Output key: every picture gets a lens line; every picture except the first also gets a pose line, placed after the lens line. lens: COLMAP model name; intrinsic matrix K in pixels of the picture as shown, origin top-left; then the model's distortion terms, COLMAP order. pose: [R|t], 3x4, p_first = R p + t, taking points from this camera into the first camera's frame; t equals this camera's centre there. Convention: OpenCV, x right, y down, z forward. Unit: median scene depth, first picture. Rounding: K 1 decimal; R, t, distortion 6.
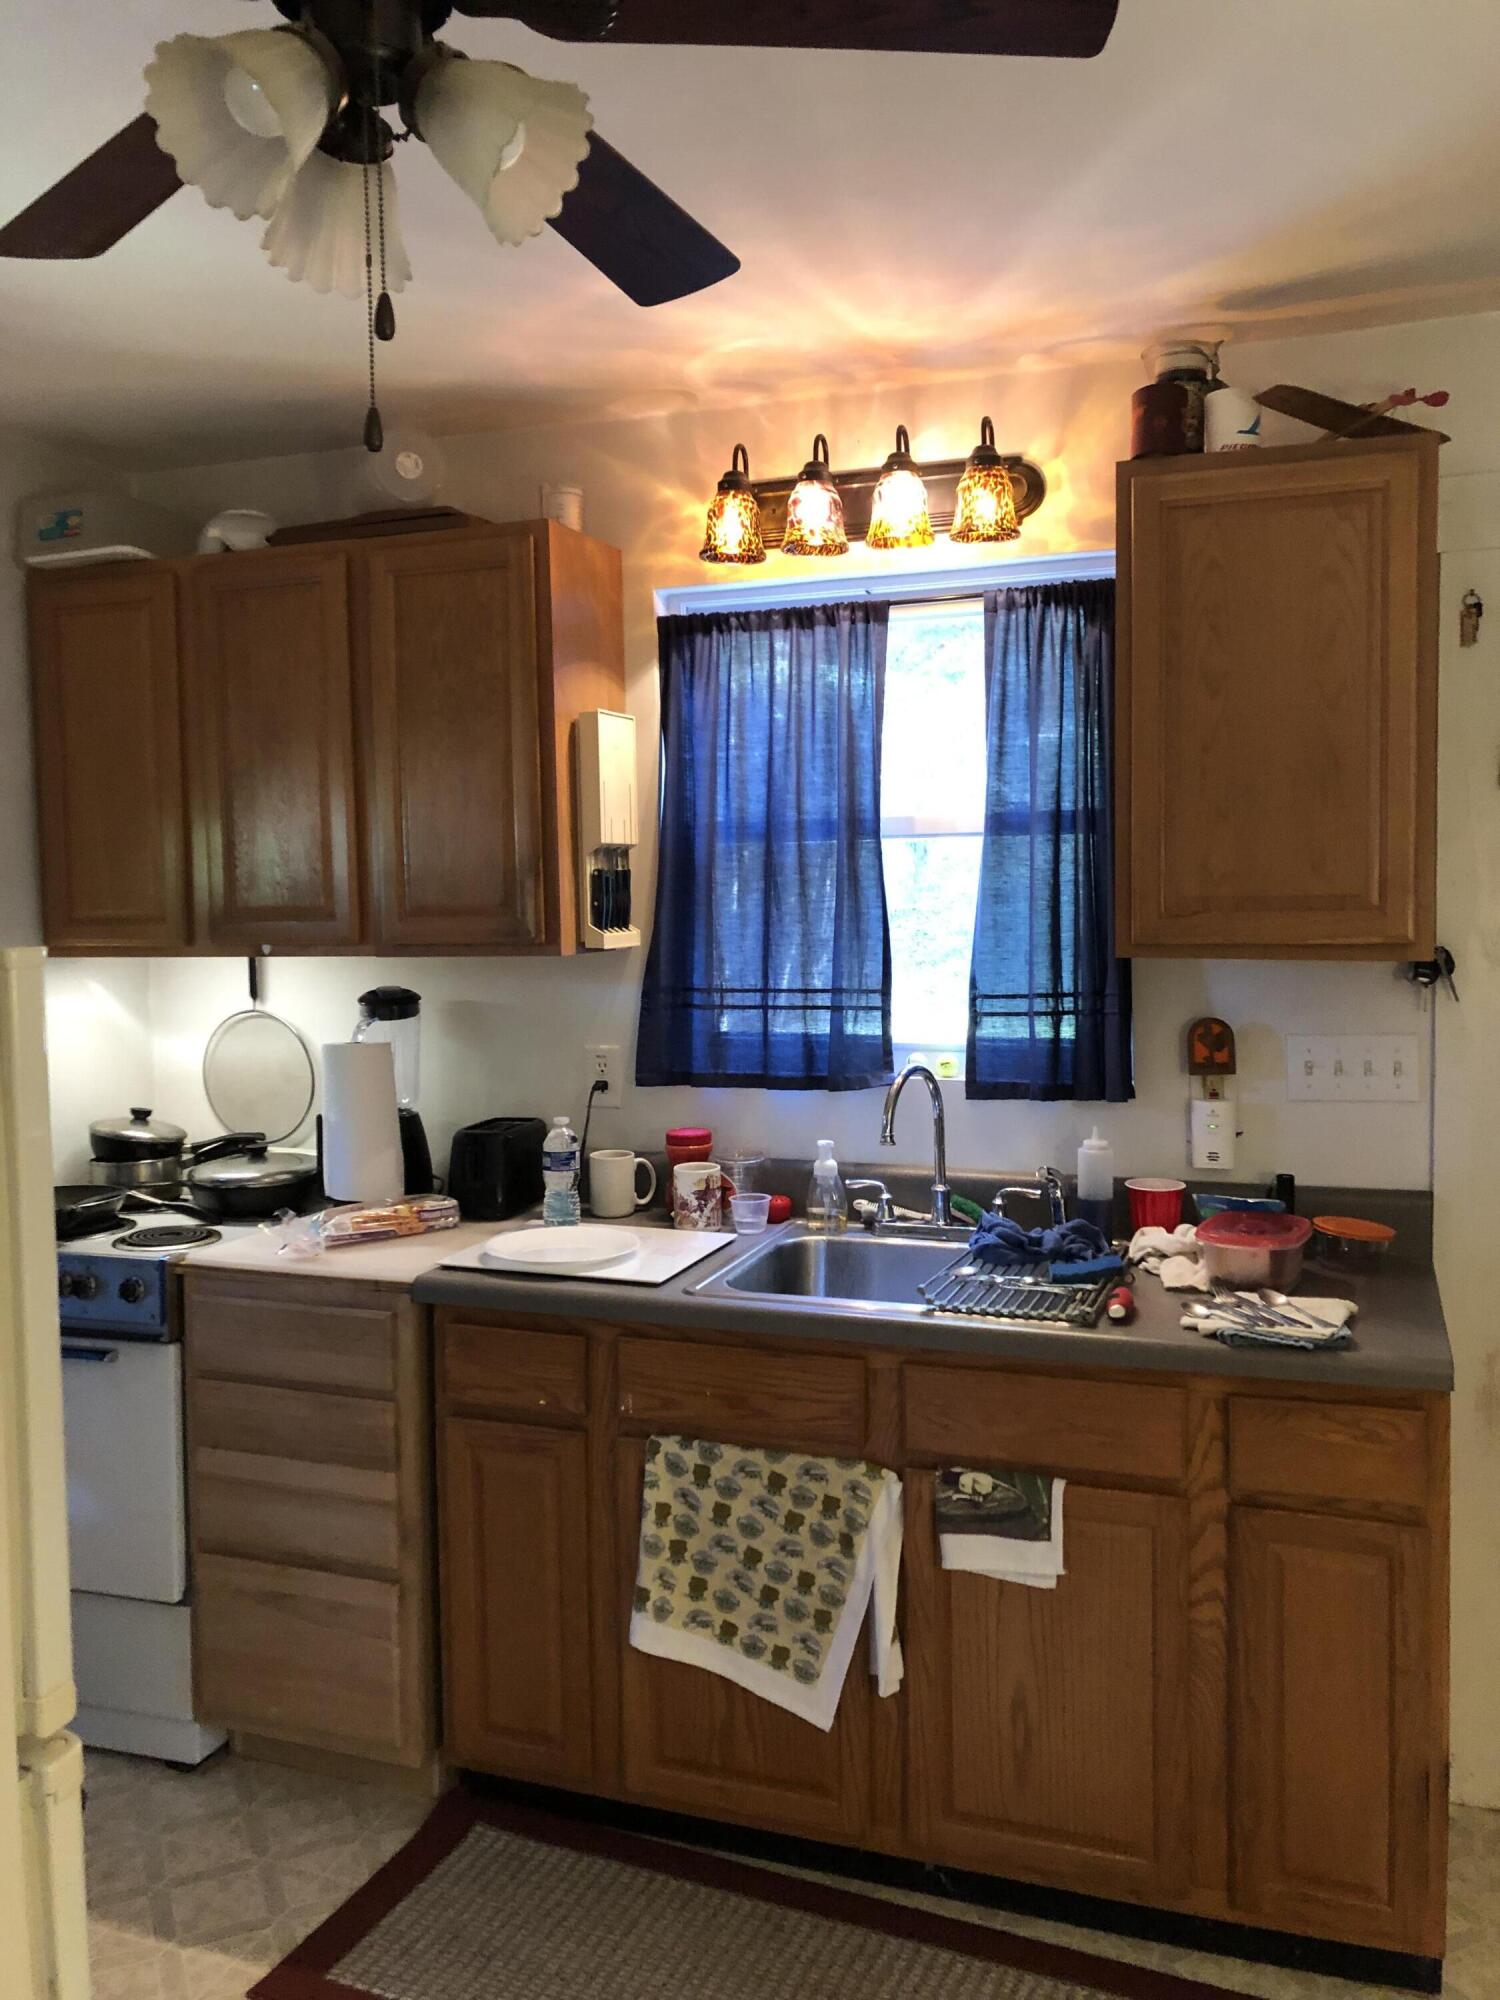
lens RADIAL K [[1631.4, 0, 735.0], [0, 1631.4, 998.3], [0, 0, 1]] dist [0.050545, -0.045446]
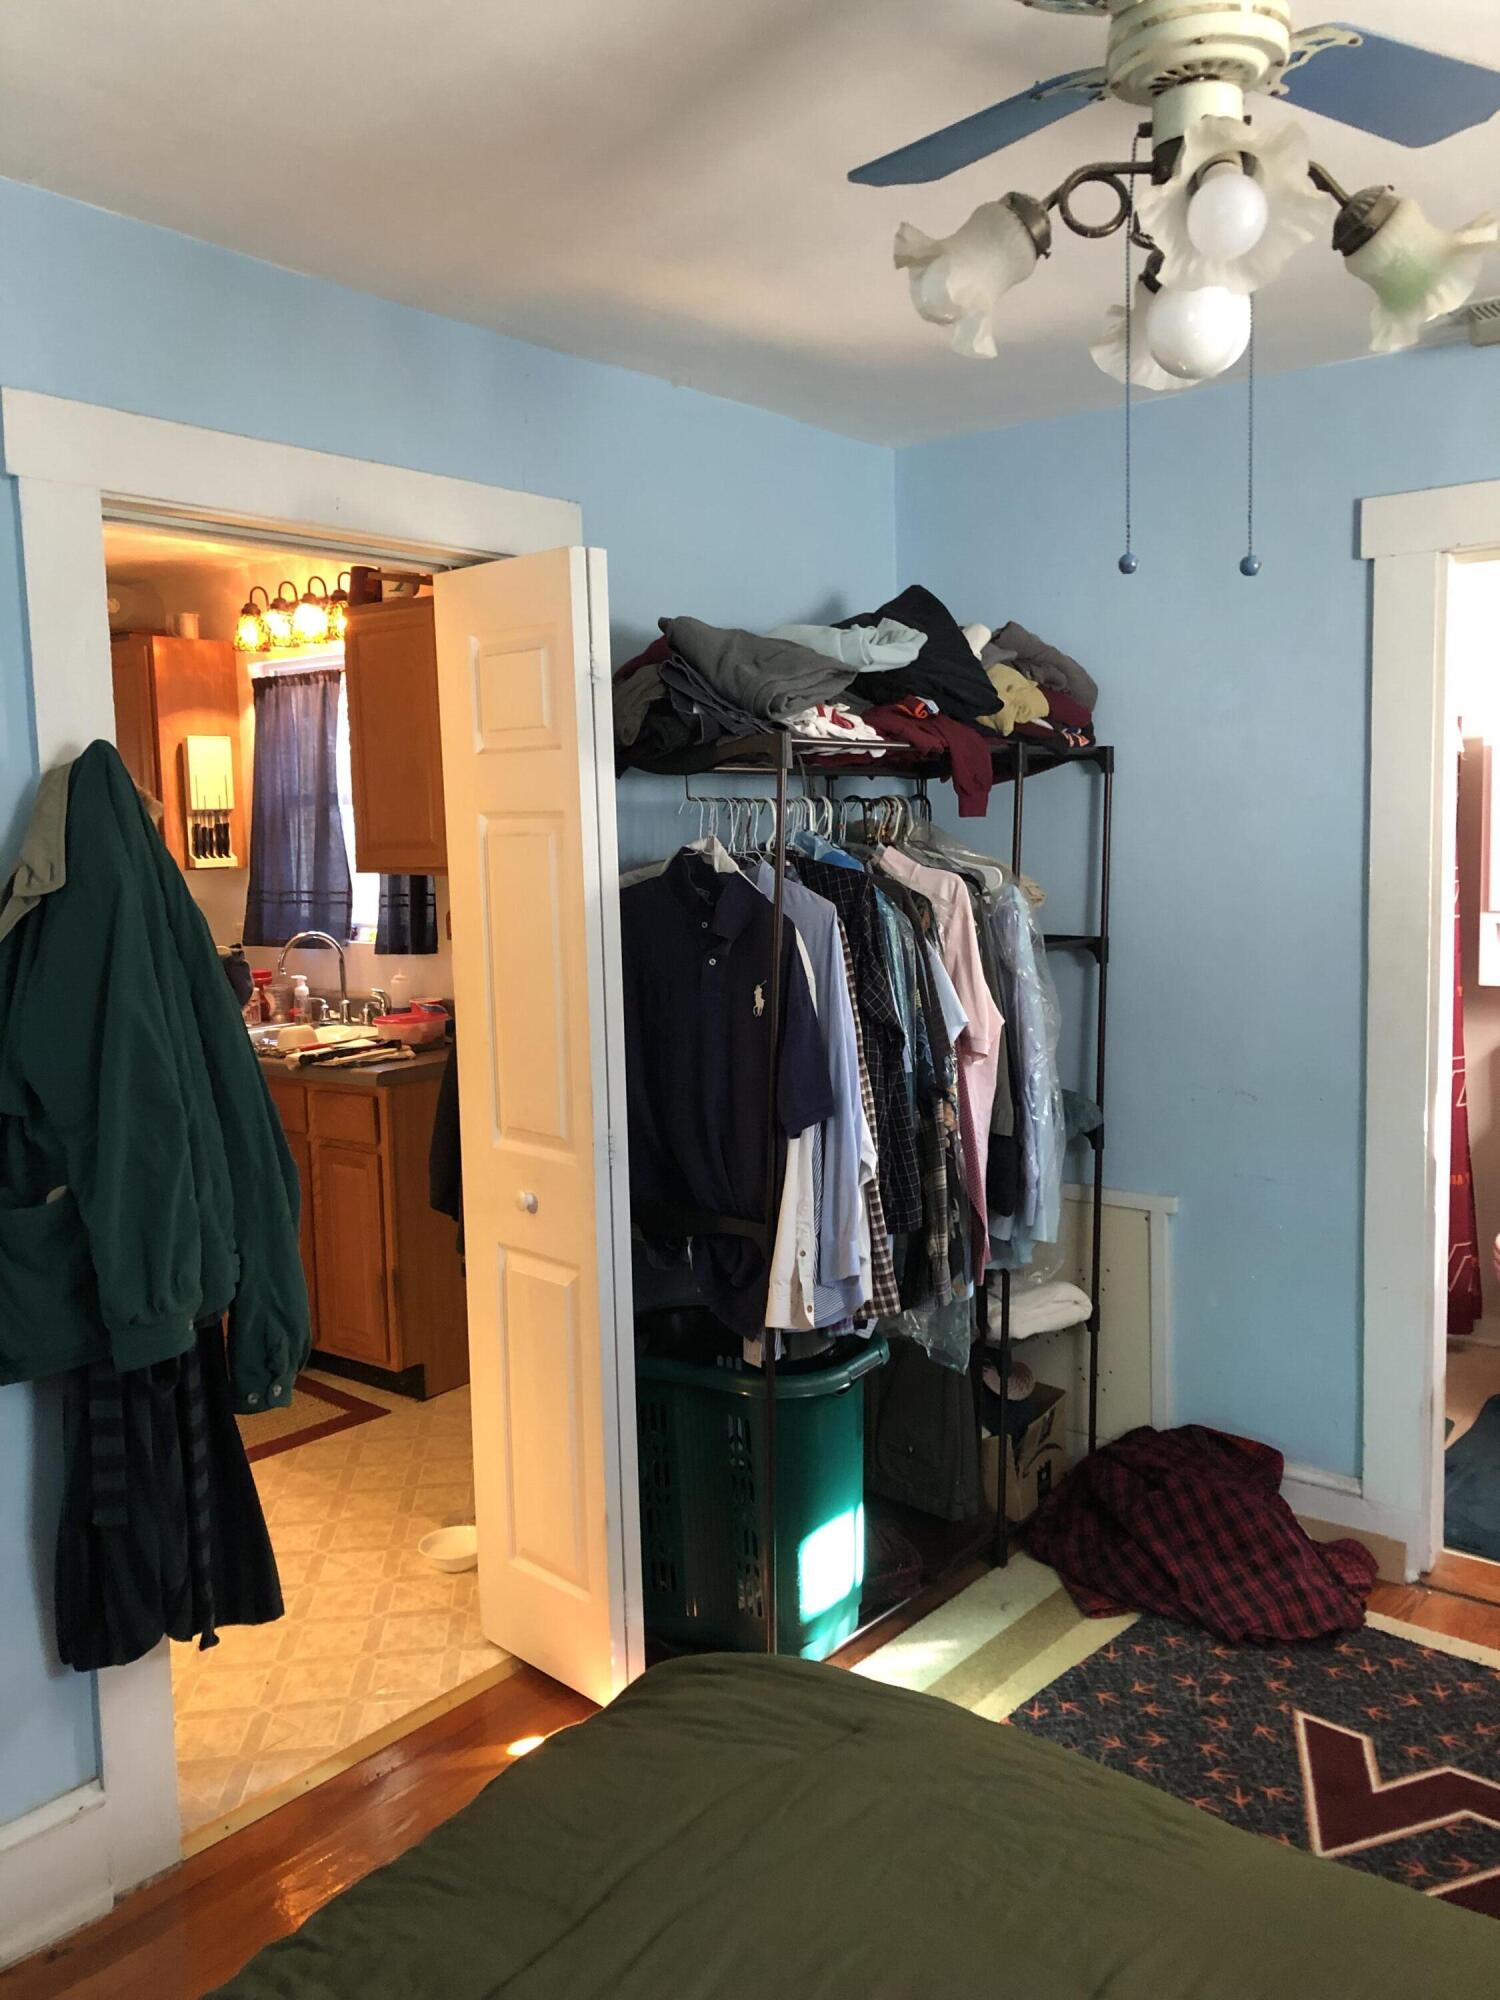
lens RADIAL K [[1631.4, 0, 722.8], [0, 1631.4, 954.8], [0, 0, 1]] dist [0.050545, -0.045446]
pose [[0.946861, 0.017939, -0.321142, 1.138937], [-0.010142, 0.999612, 0.025934, 0.014542], [0.321483, -0.021298, 0.946676, -0.581193]]
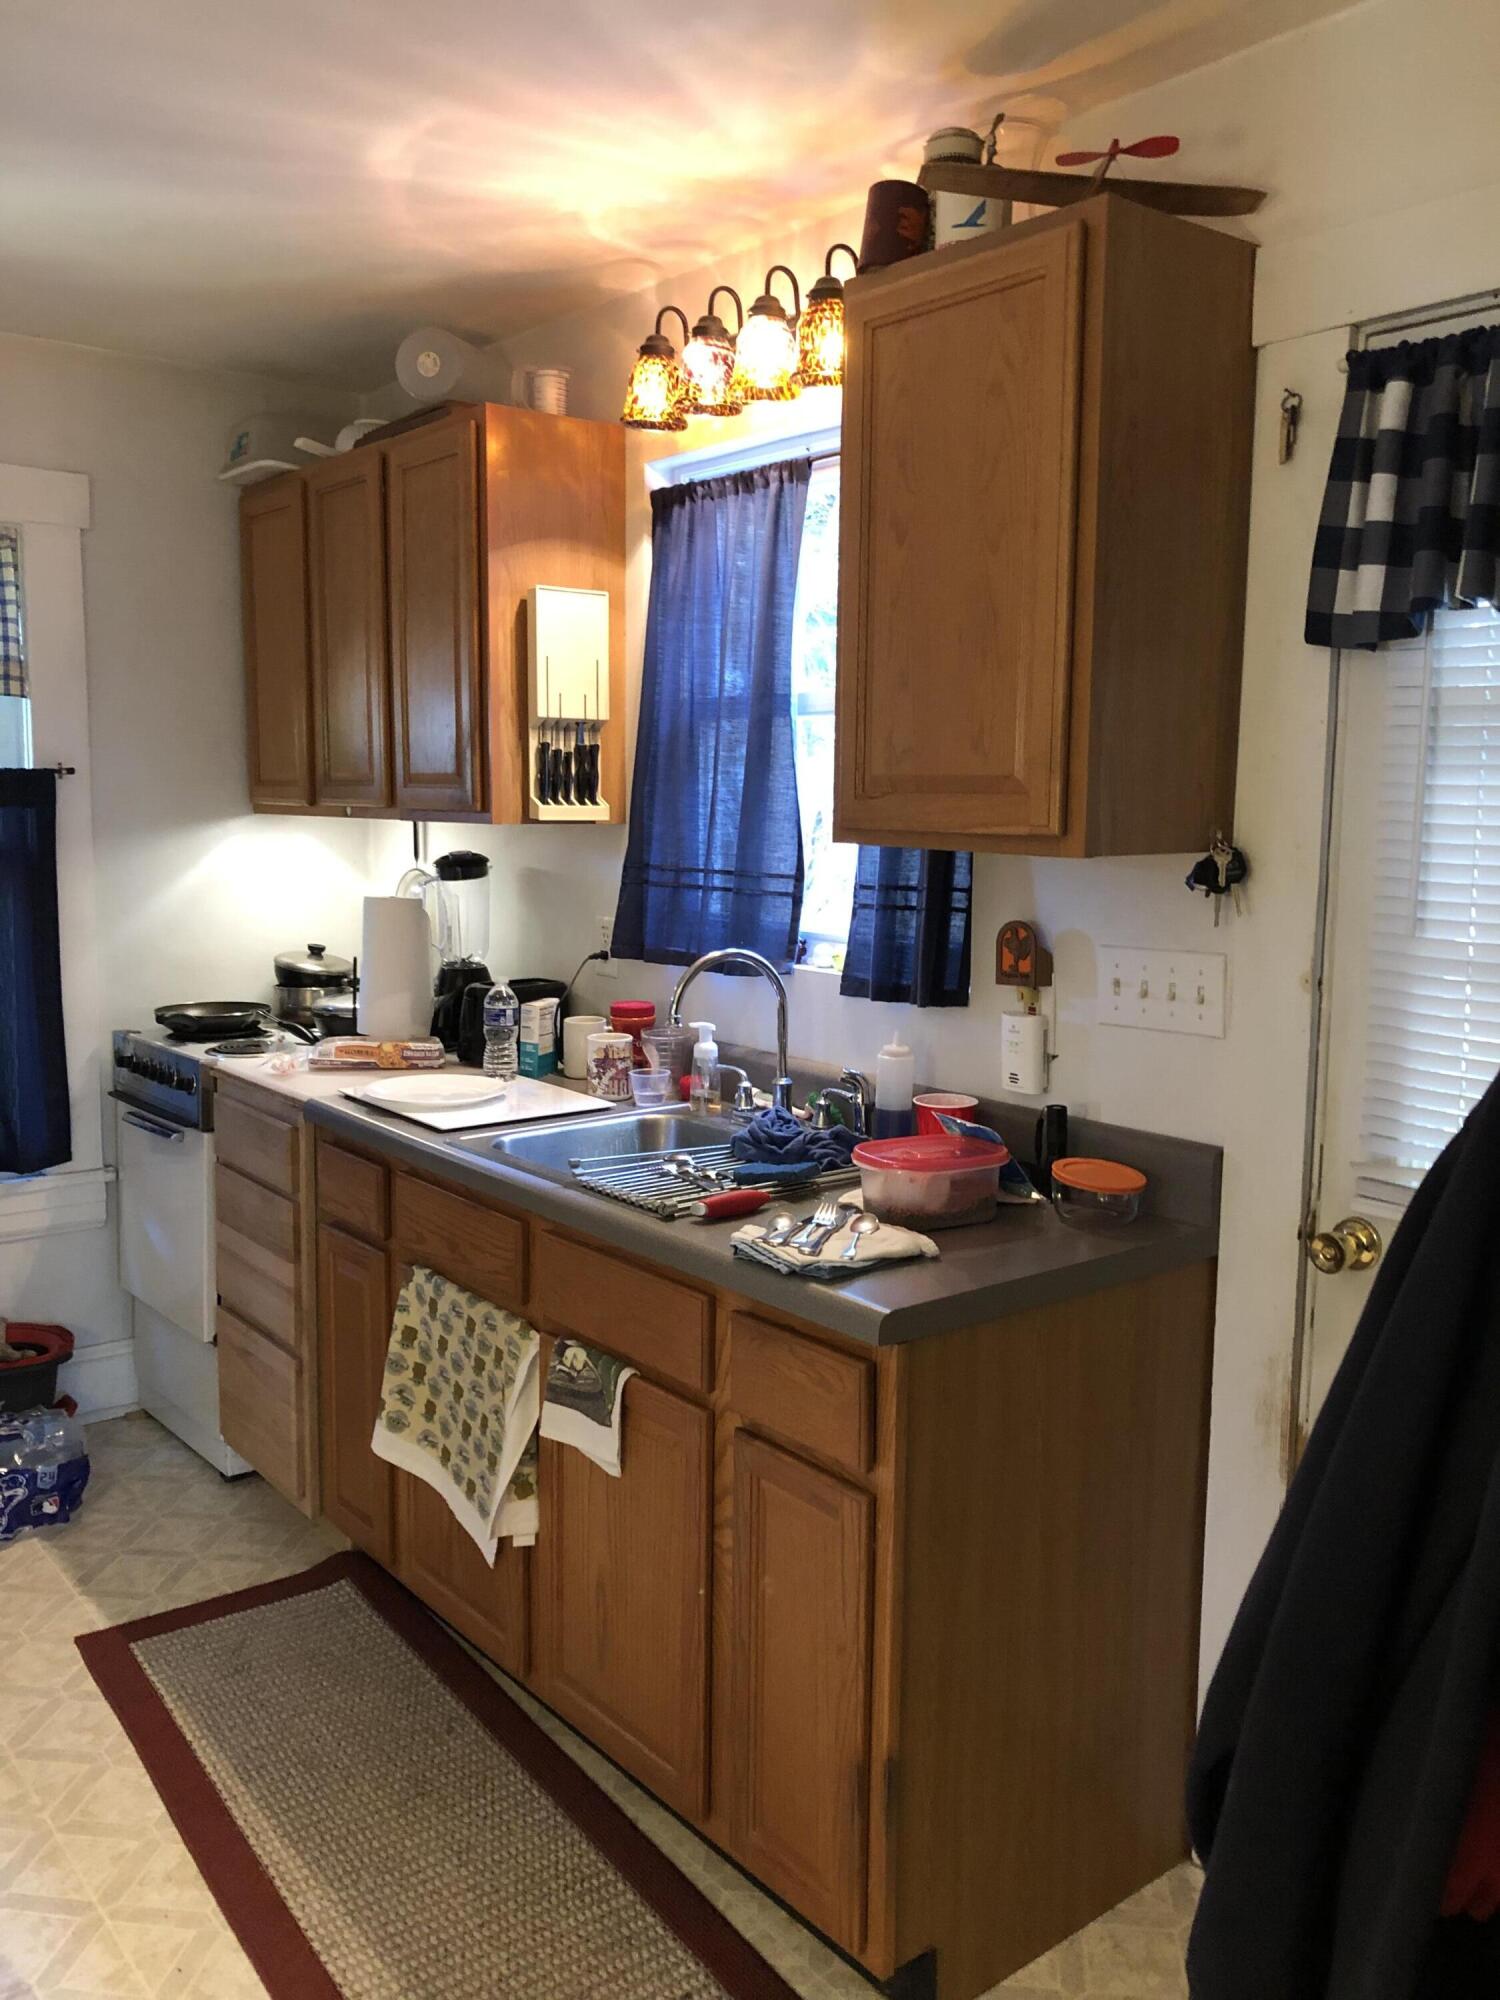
lens RADIAL K [[1631.4, 0, 740.4], [0, 1631.4, 1007.6], [0, 0, 1]] dist [0.050545, -0.045446]
pose [[0.853943, 0.094764, -0.511665, 0.618005], [-0.062296, 0.994824, 0.080278, -0.002617], [0.516624, -0.036678, 0.855426, 0.177407]]
